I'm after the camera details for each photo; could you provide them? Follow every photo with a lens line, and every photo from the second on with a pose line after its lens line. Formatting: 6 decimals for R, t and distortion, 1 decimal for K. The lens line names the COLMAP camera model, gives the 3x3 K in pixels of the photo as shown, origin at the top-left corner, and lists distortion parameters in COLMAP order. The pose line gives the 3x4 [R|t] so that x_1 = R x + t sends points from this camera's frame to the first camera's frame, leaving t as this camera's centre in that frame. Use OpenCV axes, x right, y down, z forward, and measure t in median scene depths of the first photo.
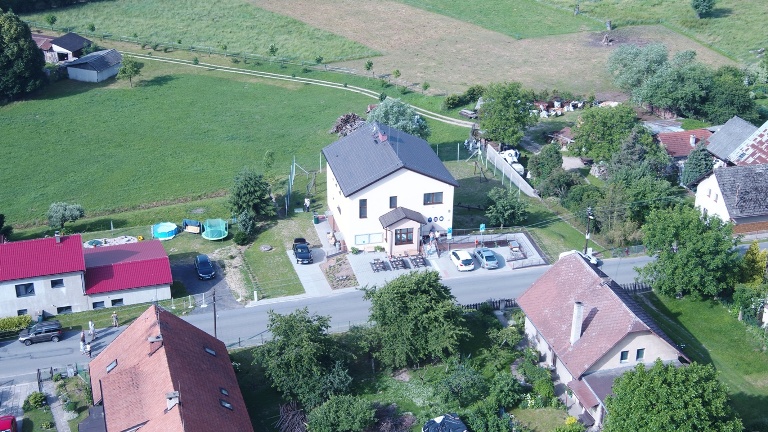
lens RADIAL K [[1129.8, 0, 384.9], [0, 1129.8, 216.1], [0, 0, 1]] dist [0.014909, 0.000000]
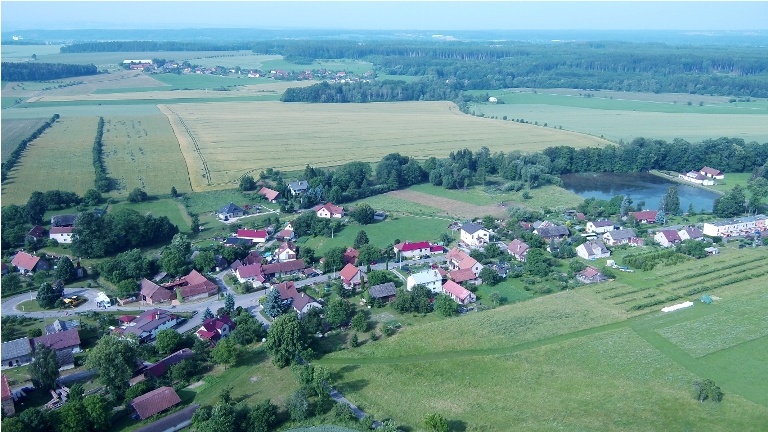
lens RADIAL K [[626.7, 0, 383.5], [0, 626.7, 216.1], [0, 0, 1]] dist [-0.001906, -0.000794]
pose [[0.996789, -0.032030, 0.073384, -0.477157], [0.042340, 0.988736, -0.143559, 0.221336], [-0.067959, 0.146205, 0.986917, -1.401750]]
